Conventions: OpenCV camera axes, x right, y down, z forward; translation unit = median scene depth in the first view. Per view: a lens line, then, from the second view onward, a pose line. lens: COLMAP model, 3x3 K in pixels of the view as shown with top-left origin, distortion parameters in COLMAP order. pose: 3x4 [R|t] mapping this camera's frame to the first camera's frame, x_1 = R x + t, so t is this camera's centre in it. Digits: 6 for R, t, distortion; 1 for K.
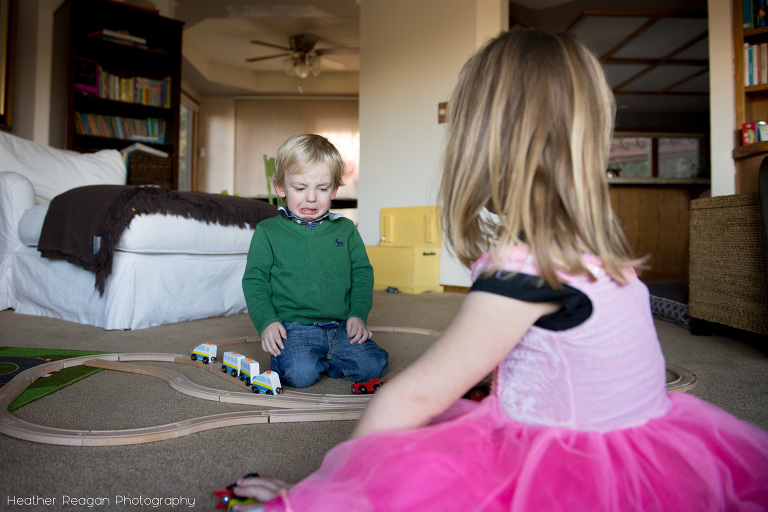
lens RADIAL K [[528.2, 0, 376.4], [0, 528.2, 199.7], [0, 0, 1]] dist [-0.031075, -0.006988]
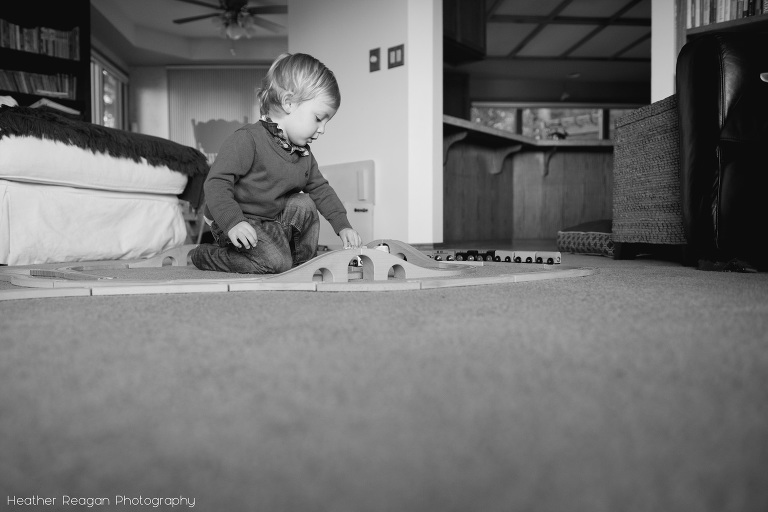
lens RADIAL K [[528.2, 0, 383.9], [0, 528.2, 256.7], [0, 0, 1]] dist [-0.031075, -0.006988]
pose [[0.997940, -0.019569, 0.061102, 0.075293], [0.014427, 0.996404, 0.083492, 0.099819], [-0.062516, -0.082438, 0.994633, 0.041196]]
